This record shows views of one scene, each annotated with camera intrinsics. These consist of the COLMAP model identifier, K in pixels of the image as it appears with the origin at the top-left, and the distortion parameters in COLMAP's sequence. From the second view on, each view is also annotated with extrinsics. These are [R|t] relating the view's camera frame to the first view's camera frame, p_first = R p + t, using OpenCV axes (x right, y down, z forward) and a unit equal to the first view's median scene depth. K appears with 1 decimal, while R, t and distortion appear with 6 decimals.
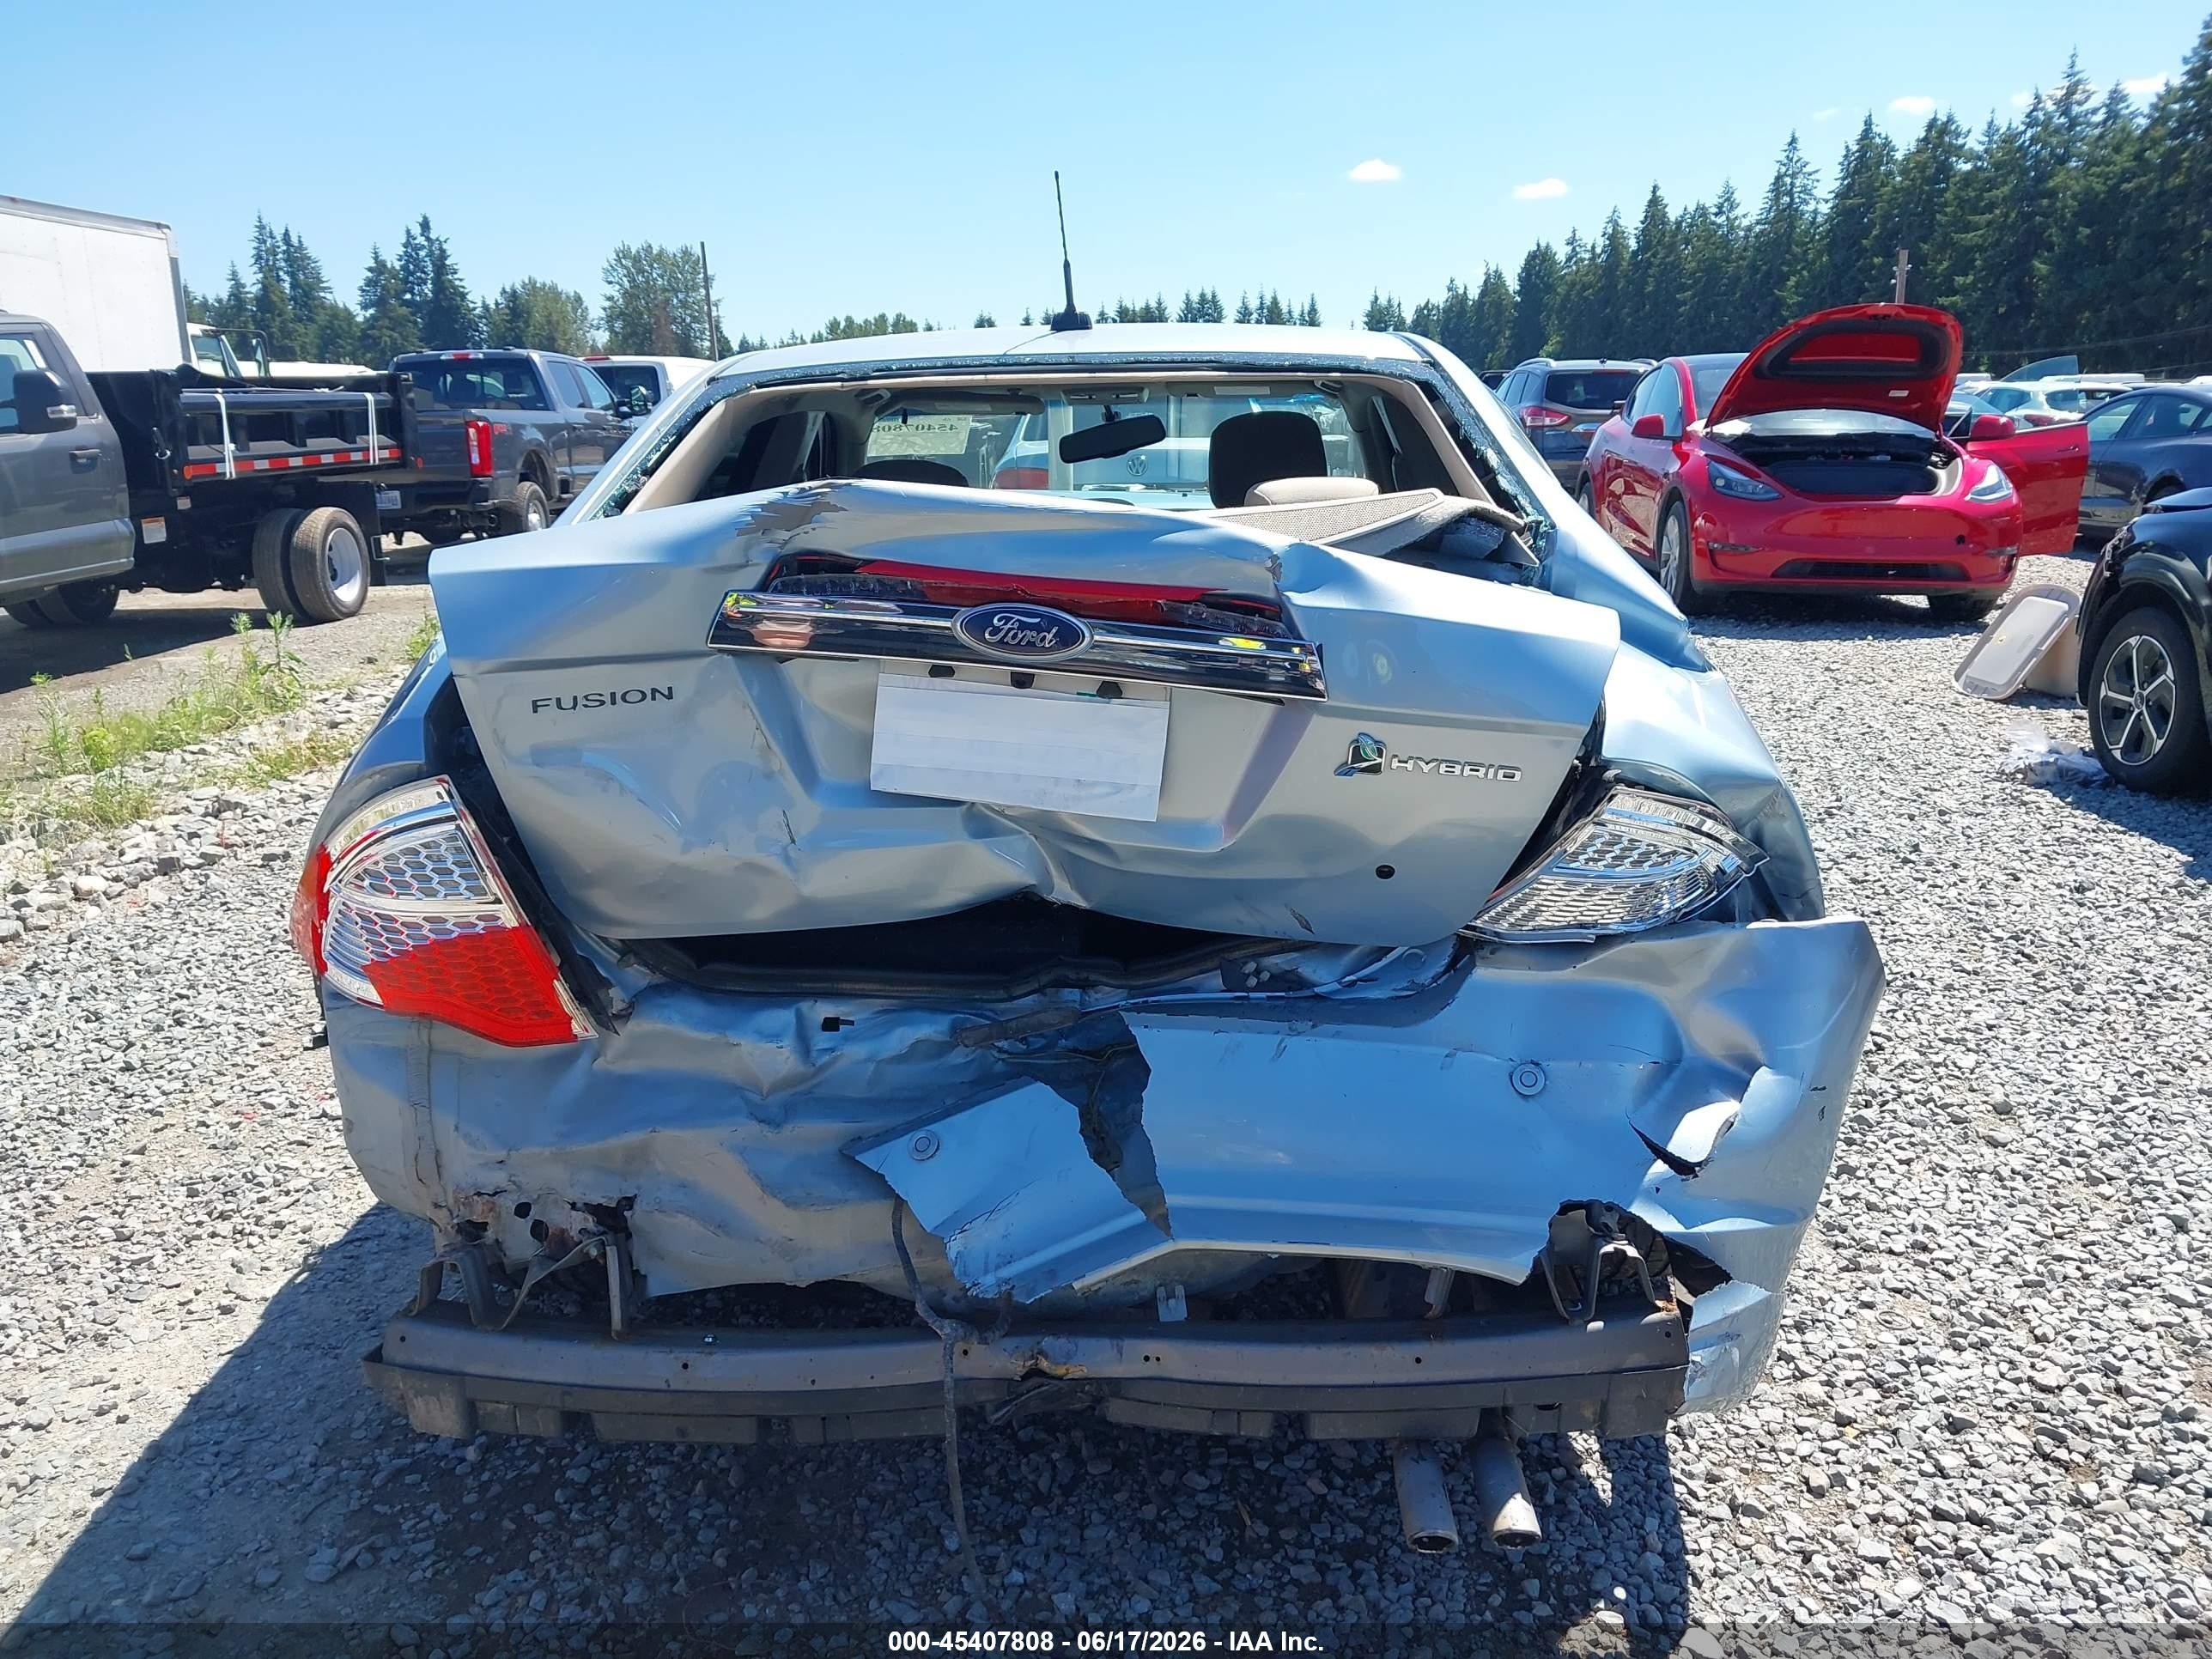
lens RADIAL K [[1755.6, 0, 1109.1], [0, 1755.6, 832.0], [0, 0, 1]] dist [0.008291, -0.006817]
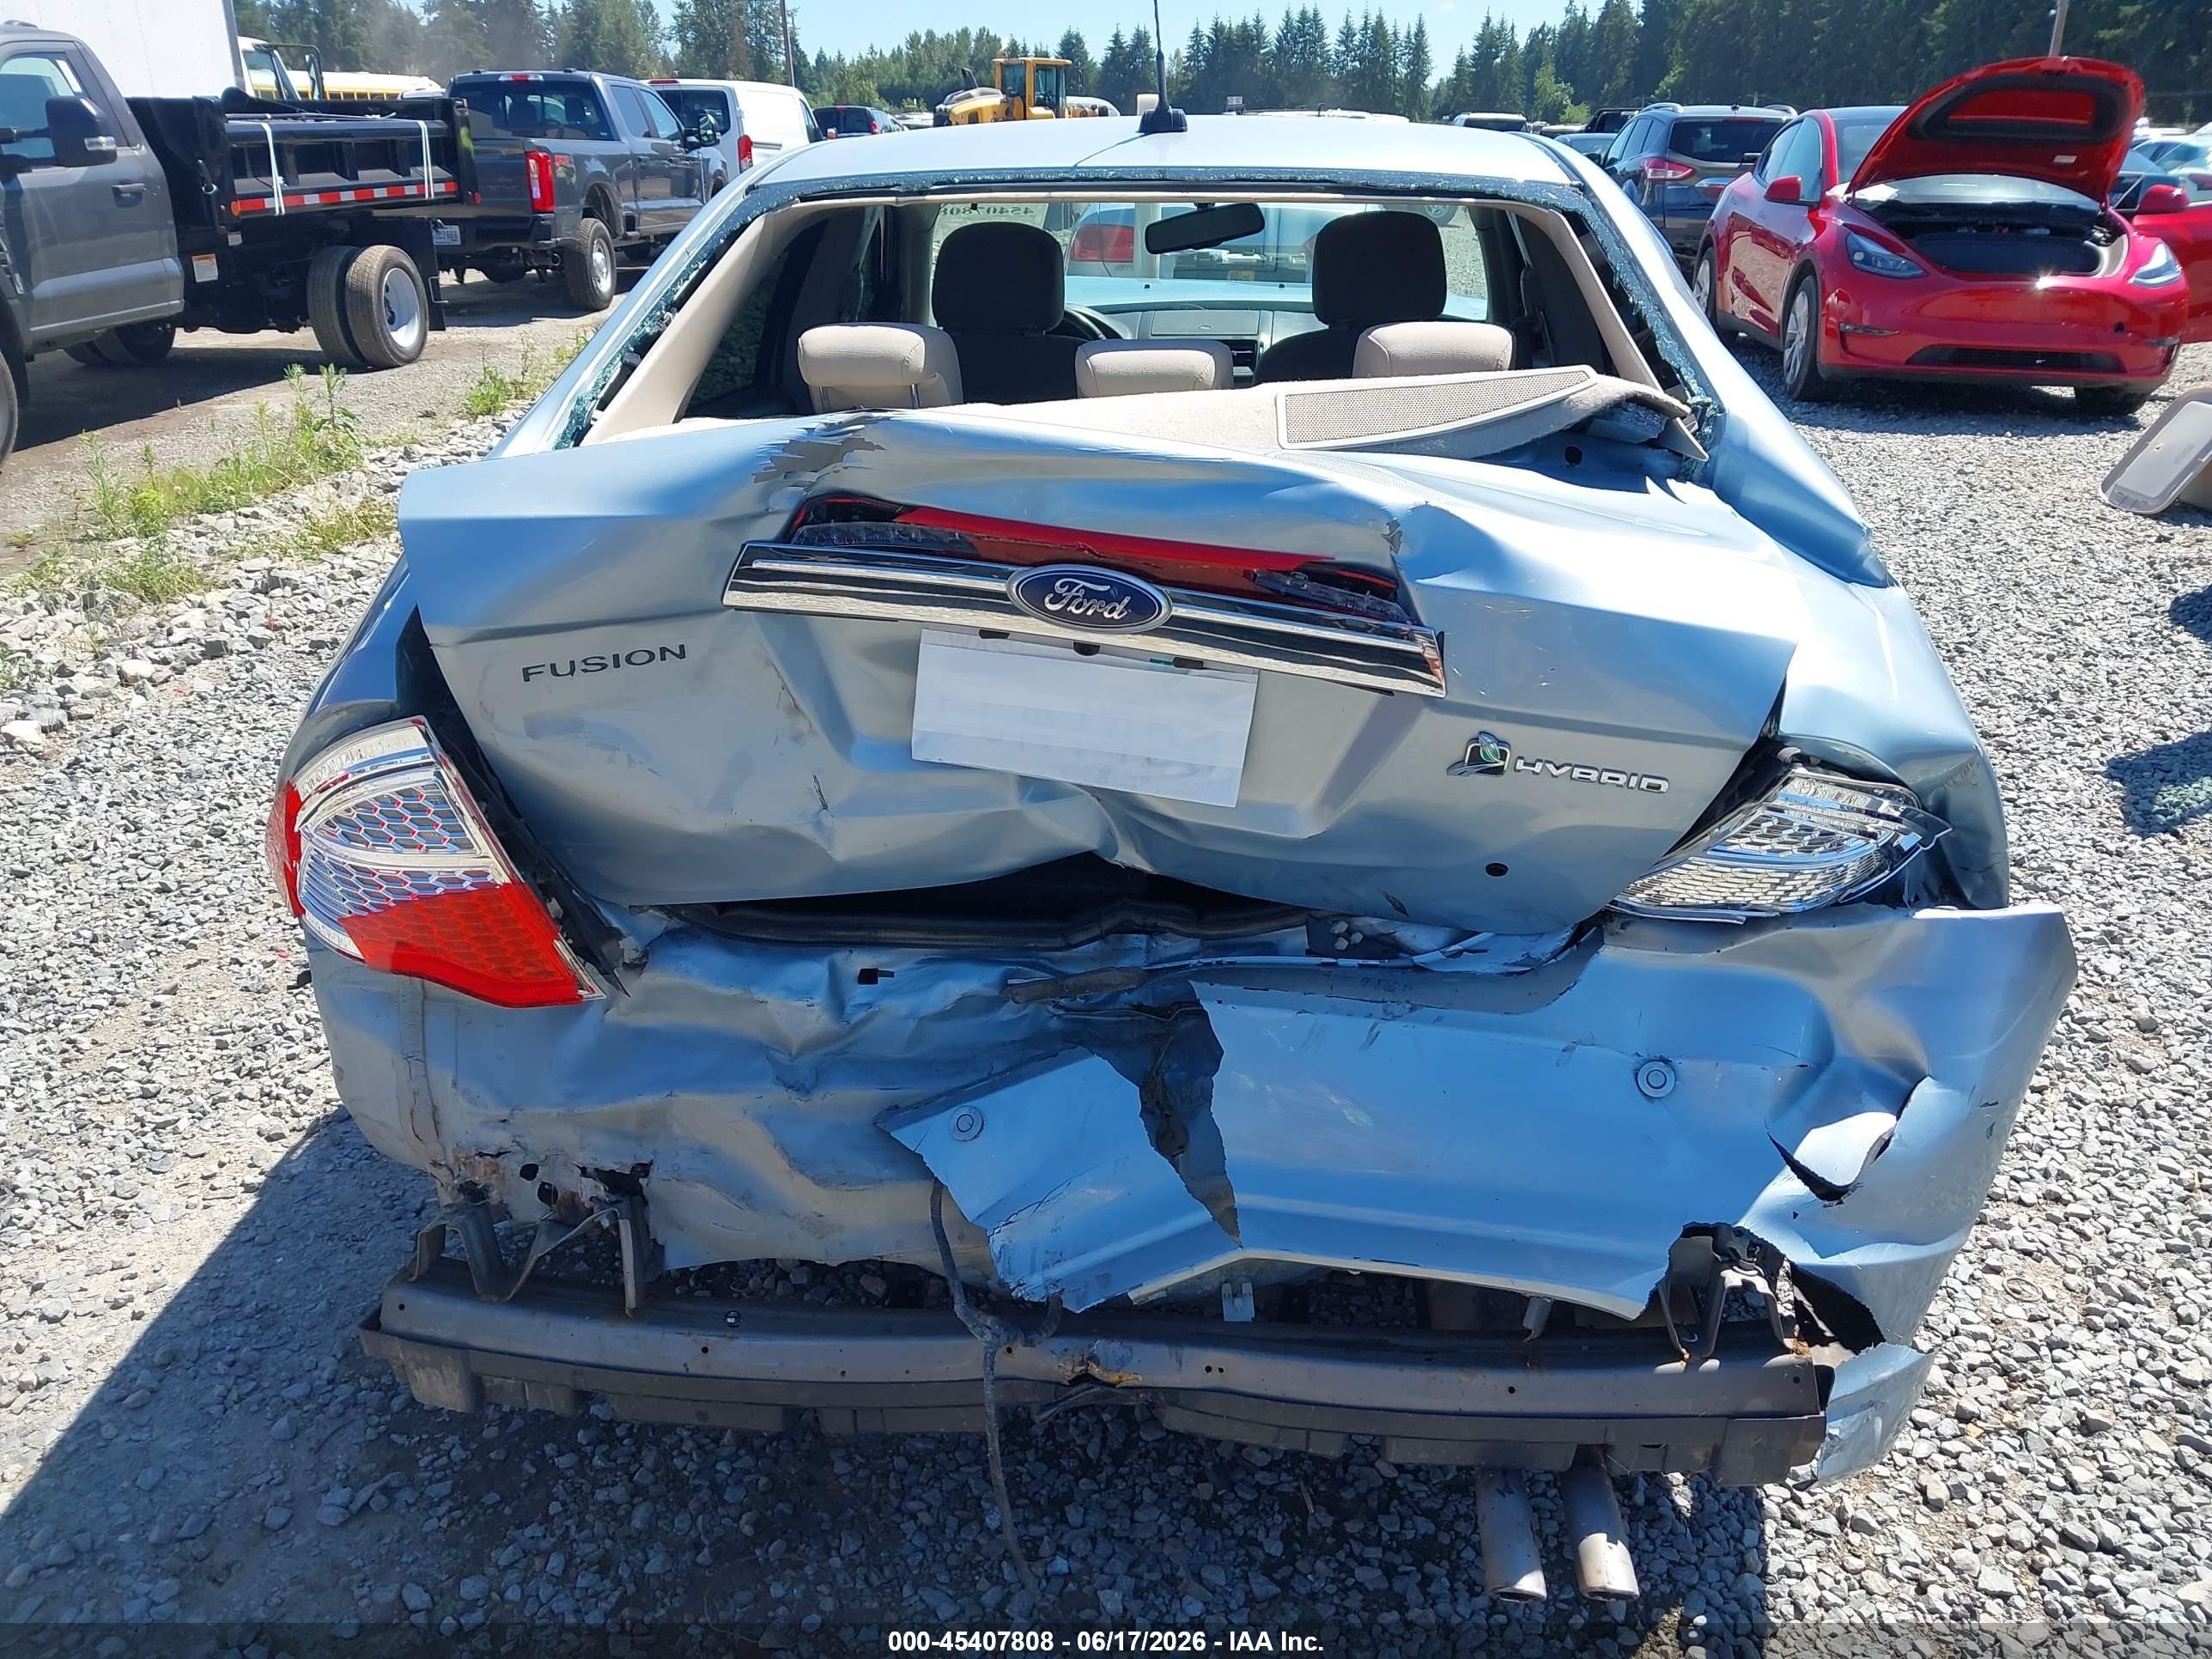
lens RADIAL K [[1755.6, 0, 1113.0], [0, 1755.6, 835.5], [0, 0, 1]] dist [0.008291, -0.006817]
pose [[0.998793, 0.033449, -0.035963, -0.004058], [-0.027996, 0.989372, 0.142684, -0.091973], [0.040354, -0.141505, 0.989115, 0.129010]]
